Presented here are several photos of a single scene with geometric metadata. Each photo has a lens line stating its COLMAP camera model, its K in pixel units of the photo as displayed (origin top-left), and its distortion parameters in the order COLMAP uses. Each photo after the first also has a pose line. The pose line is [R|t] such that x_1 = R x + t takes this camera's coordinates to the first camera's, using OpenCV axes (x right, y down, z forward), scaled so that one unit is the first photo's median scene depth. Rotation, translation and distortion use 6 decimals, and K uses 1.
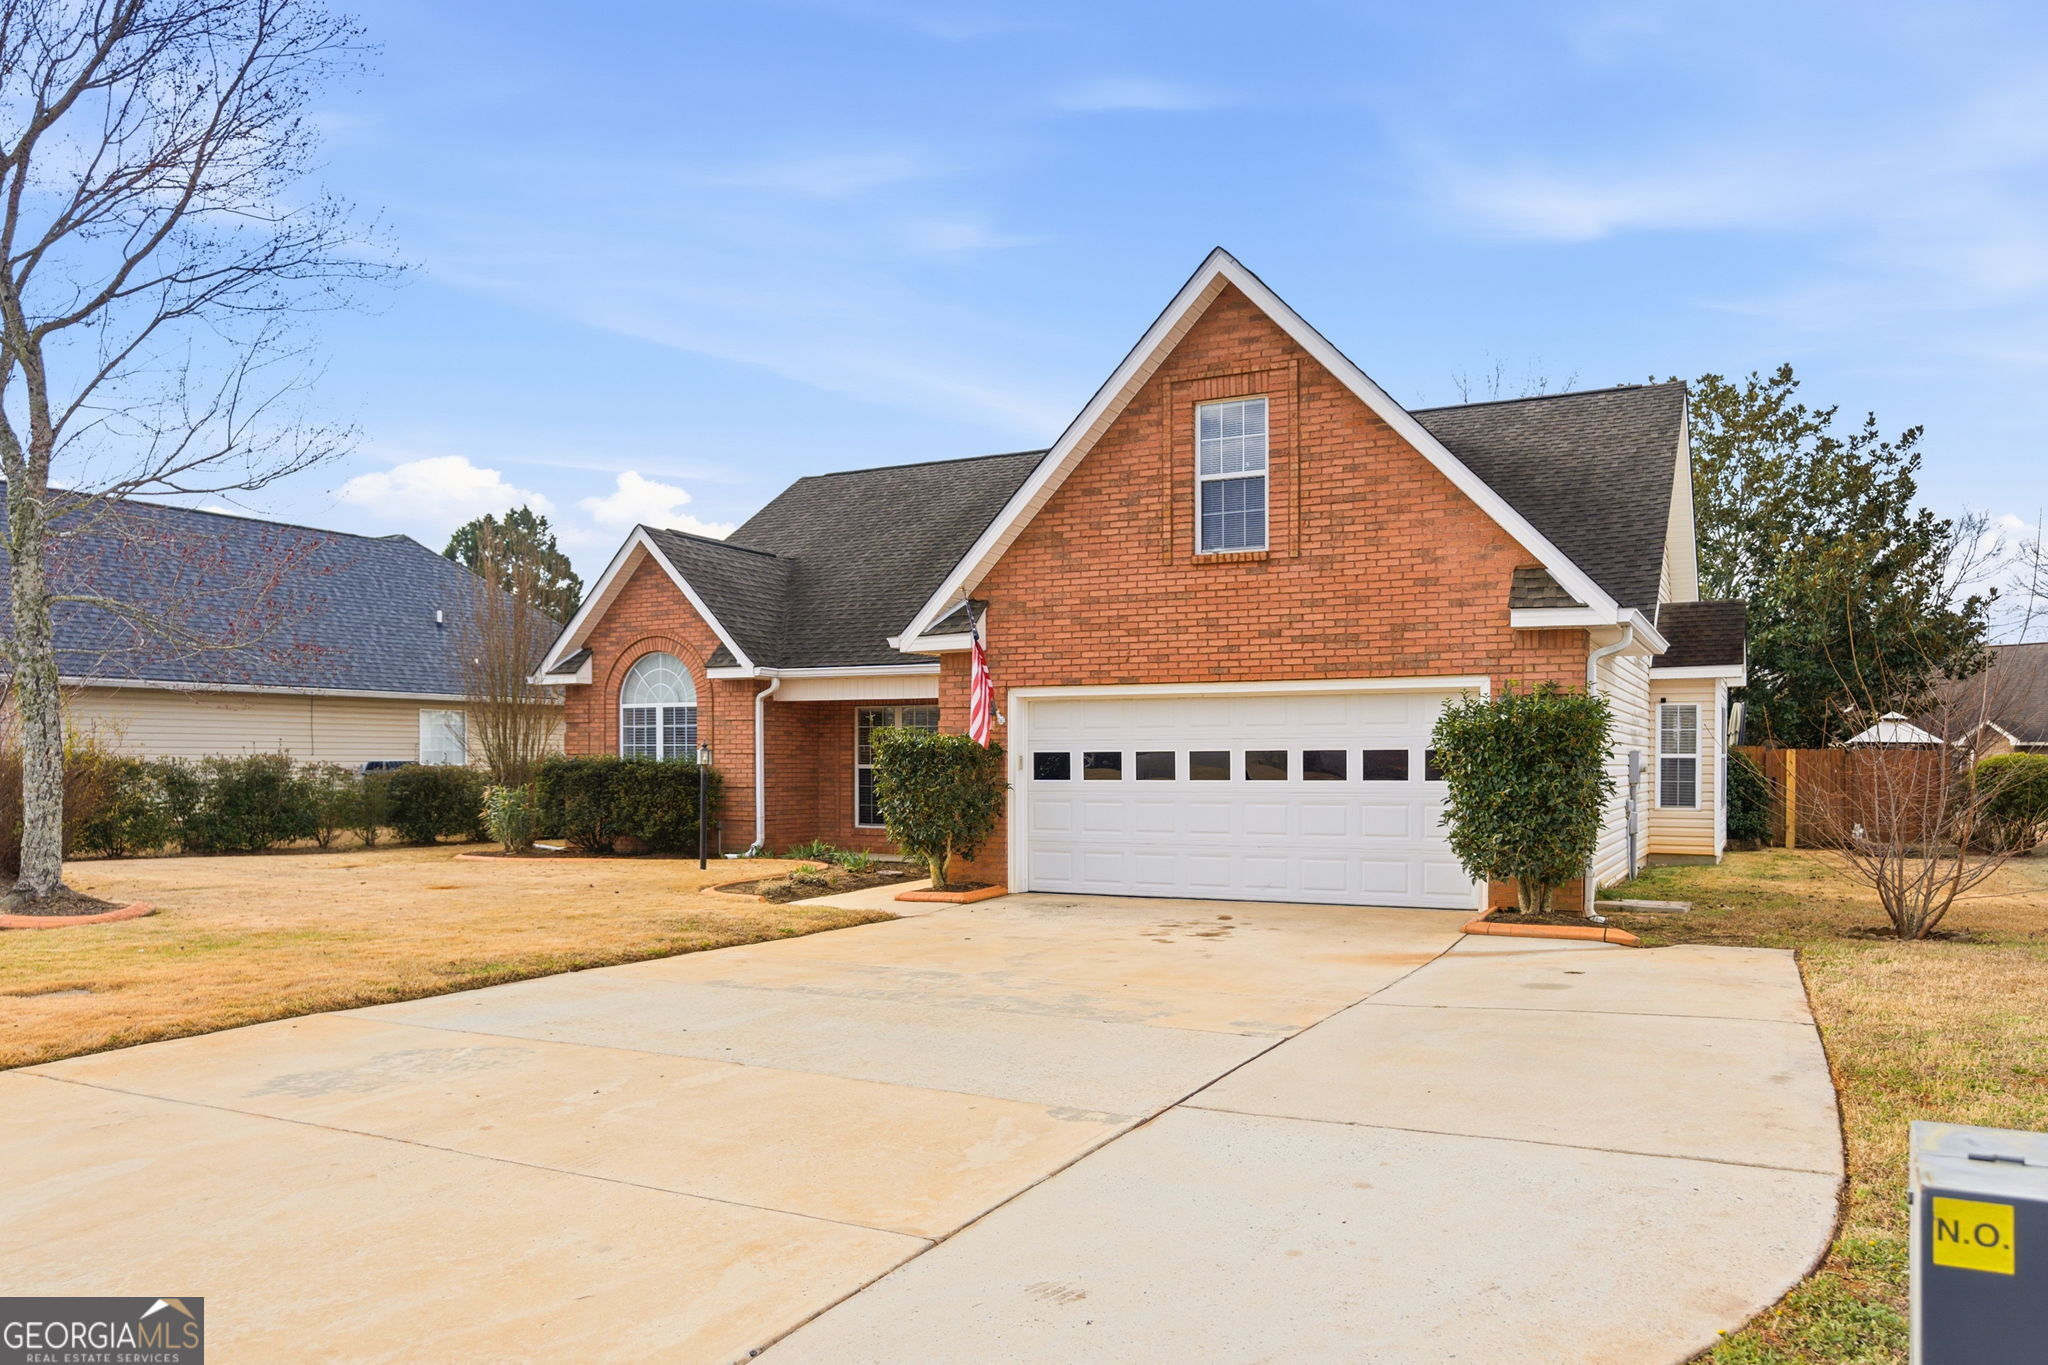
lens RADIAL K [[1449.0, 0, 1060.2], [0, 1449.0, 737.7], [0, 0, 1]] dist [-0.032715, 0.001171]
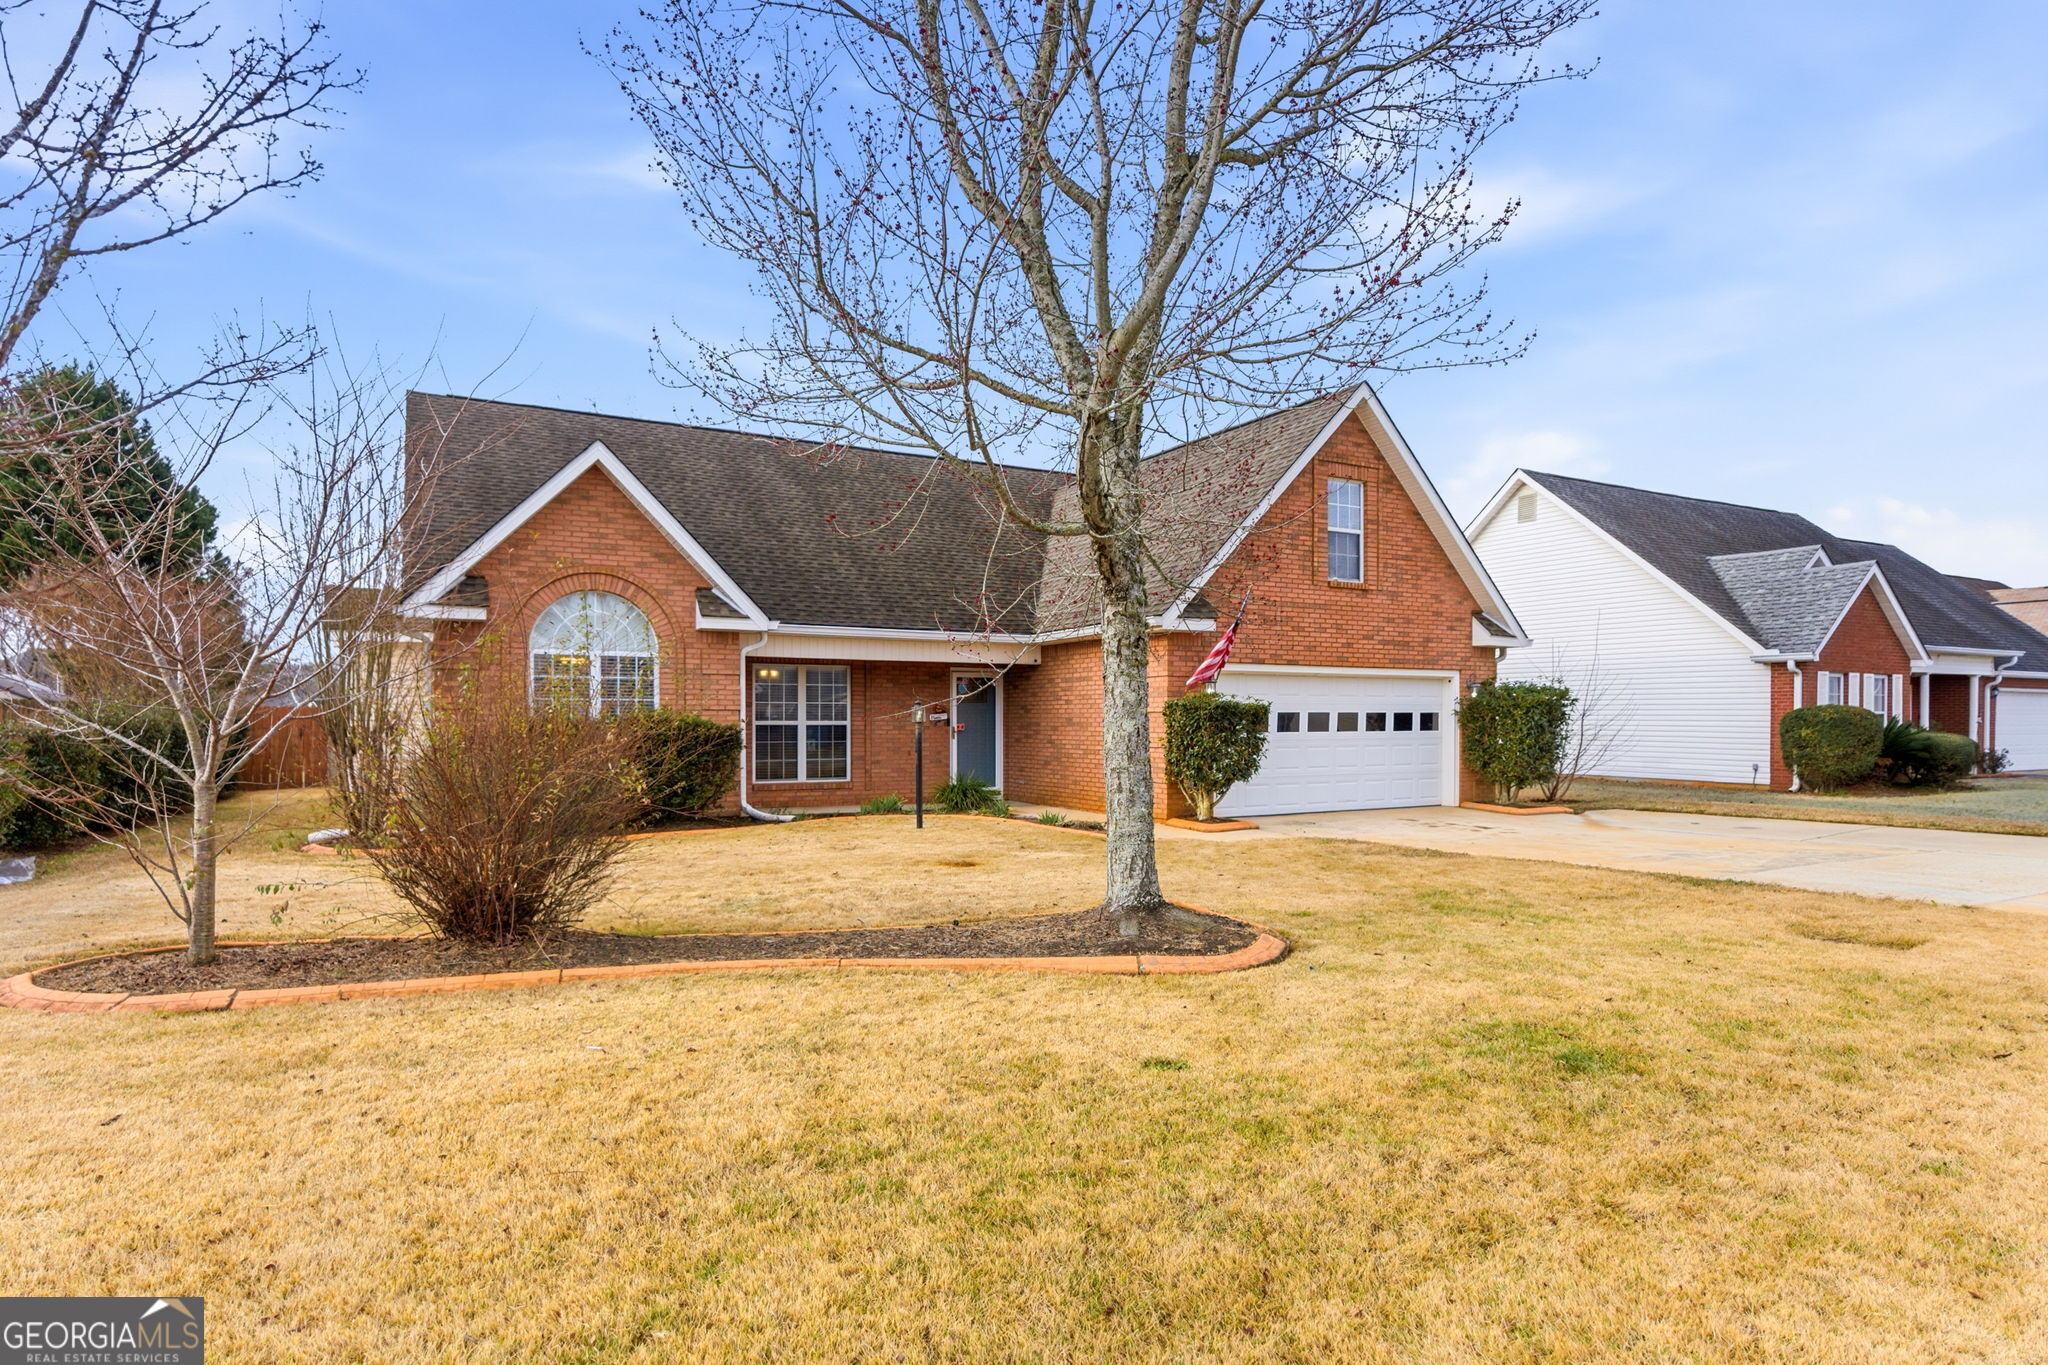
lens RADIAL K [[1145.5, 0, 1022.5], [0, 1145.5, 695.4], [0, 0, 1]] dist [0.003899, 0.000091]
pose [[0.548714, 0.015500, 0.835867, -1.051502], [-0.015814, 0.999842, -0.008160, 0.006351], [-0.835861, -0.008741, 0.548872, 0.613282]]
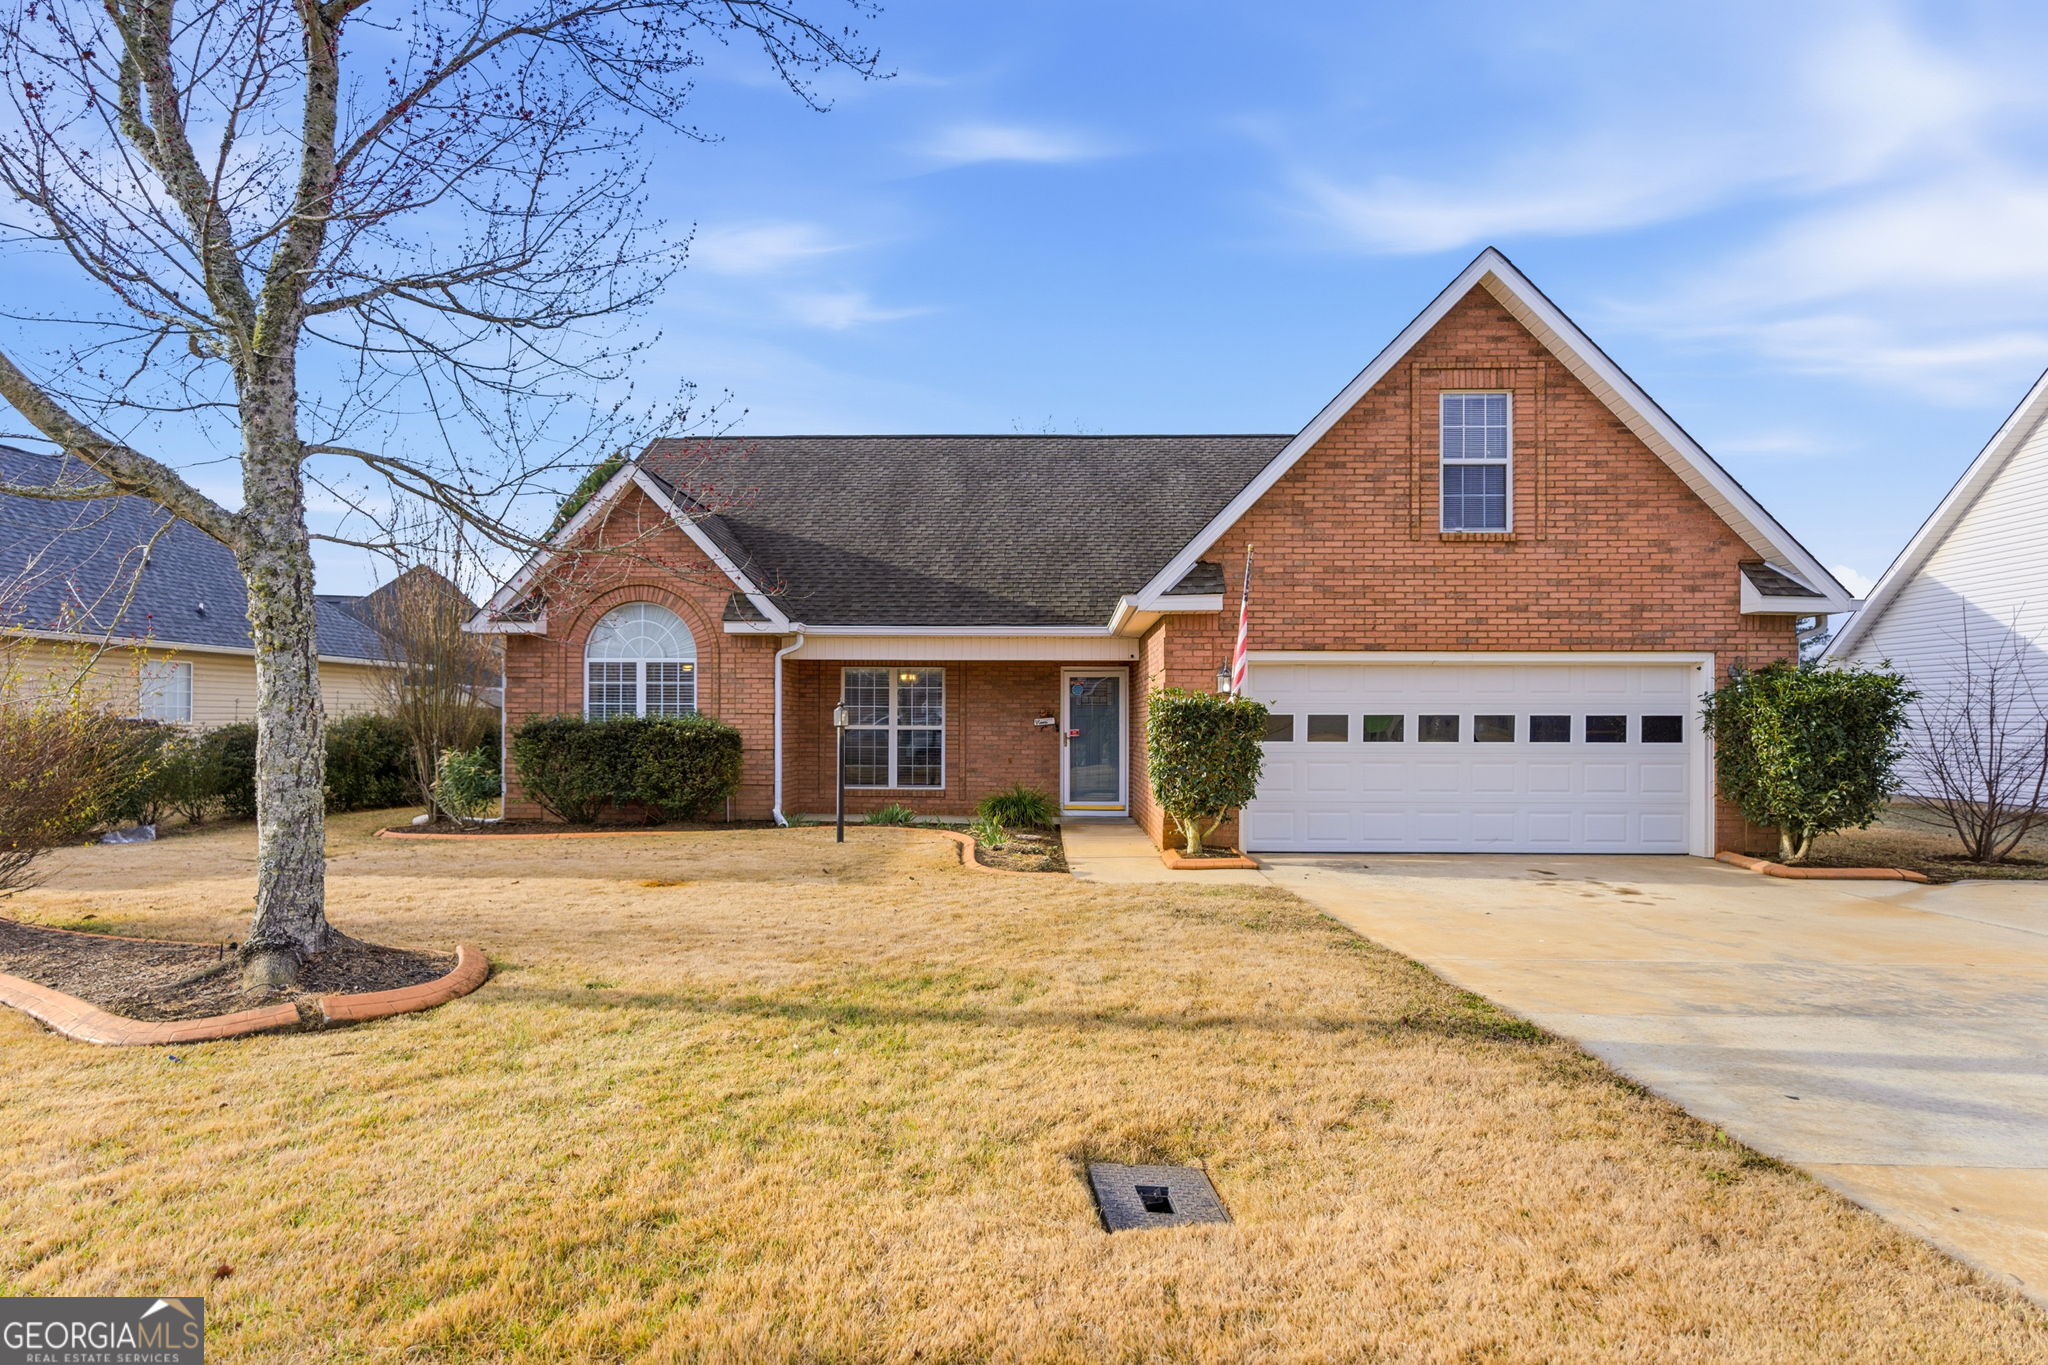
lens RADIAL K [[1118.4, 0, 1017.9], [0, 1118.4, 694.4], [0, 0, 1]] dist [-0.000905, 0.000187]
pose [[0.904717, 0.014375, 0.425770, -0.538988], [-0.010994, 0.999885, -0.010398, 0.006003], [-0.425871, 0.004727, 0.904771, 0.382311]]
